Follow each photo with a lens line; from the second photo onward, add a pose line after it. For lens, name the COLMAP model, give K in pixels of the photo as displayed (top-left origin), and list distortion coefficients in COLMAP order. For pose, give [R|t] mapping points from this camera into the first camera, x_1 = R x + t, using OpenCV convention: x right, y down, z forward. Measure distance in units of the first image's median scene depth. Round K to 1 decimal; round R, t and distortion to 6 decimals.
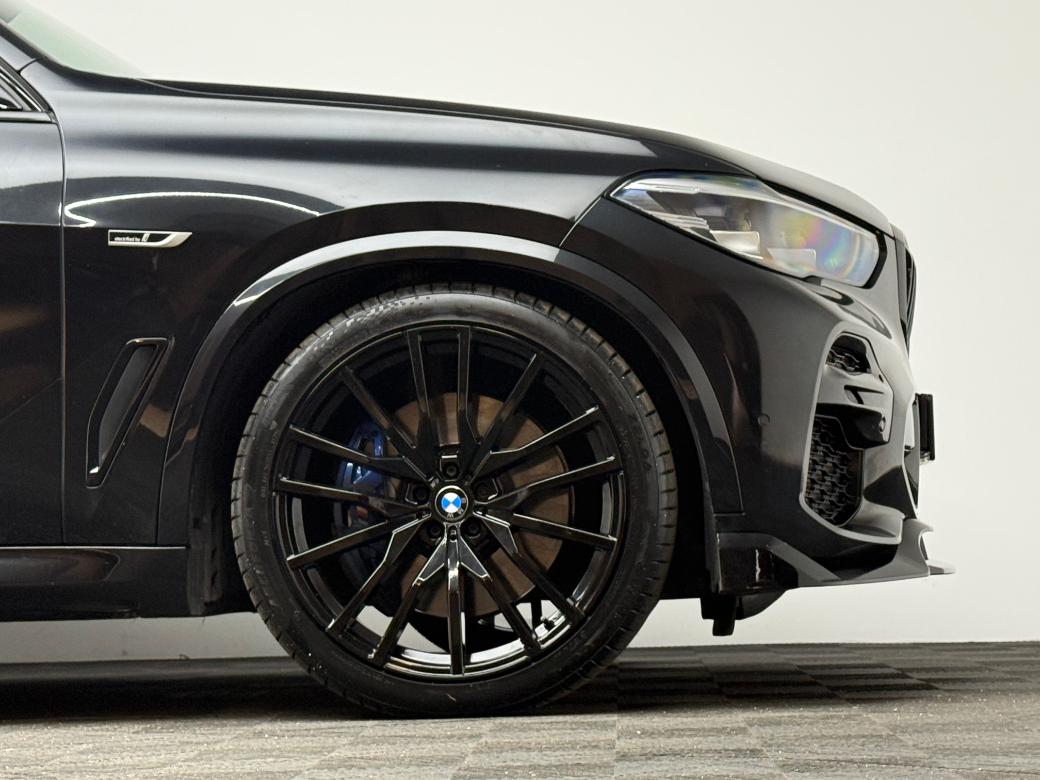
lens RADIAL K [[2366.6, 0, 520.0], [0, 2366.6, 390.0], [0, 0, 1]] dist [0.049362, 0.708342]
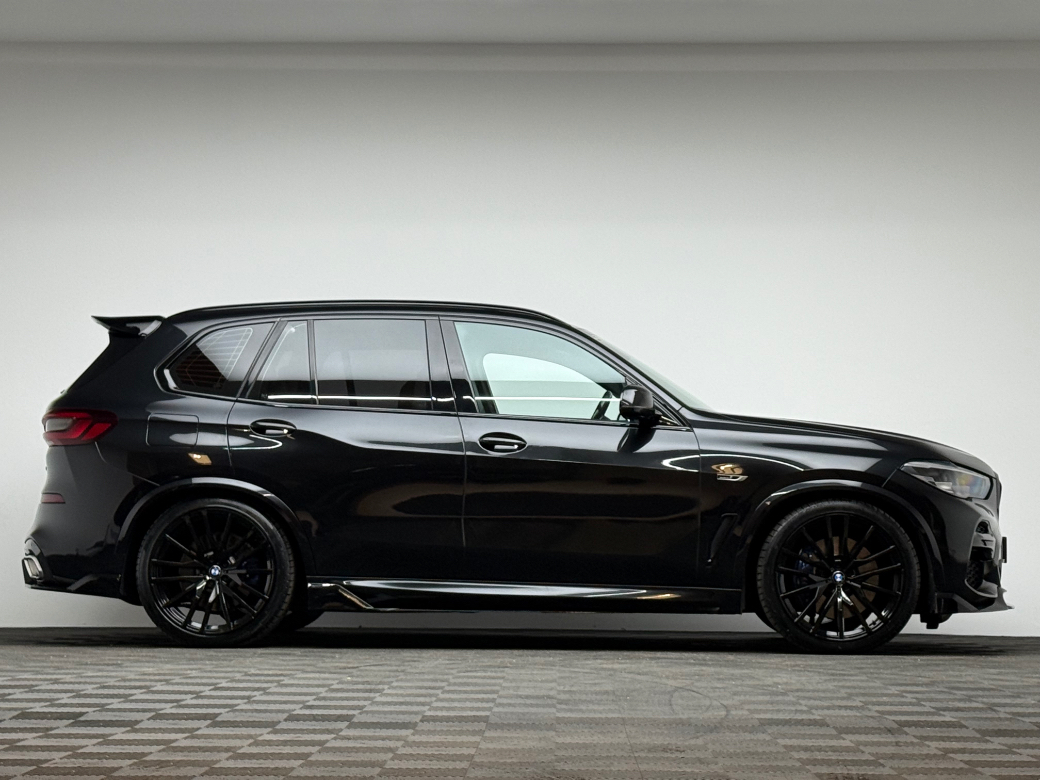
lens RADIAL K [[2366.6, 0, 520.0], [0, 2366.6, 390.0], [0, 0, 1]] dist [0.049362, 0.708342]
pose [[0.999103, 0.036942, 0.020678, -0.459114], [-0.037071, 0.999295, 0.005897, -0.171148], [-0.020445, -0.006658, 0.999769, -1.735829]]
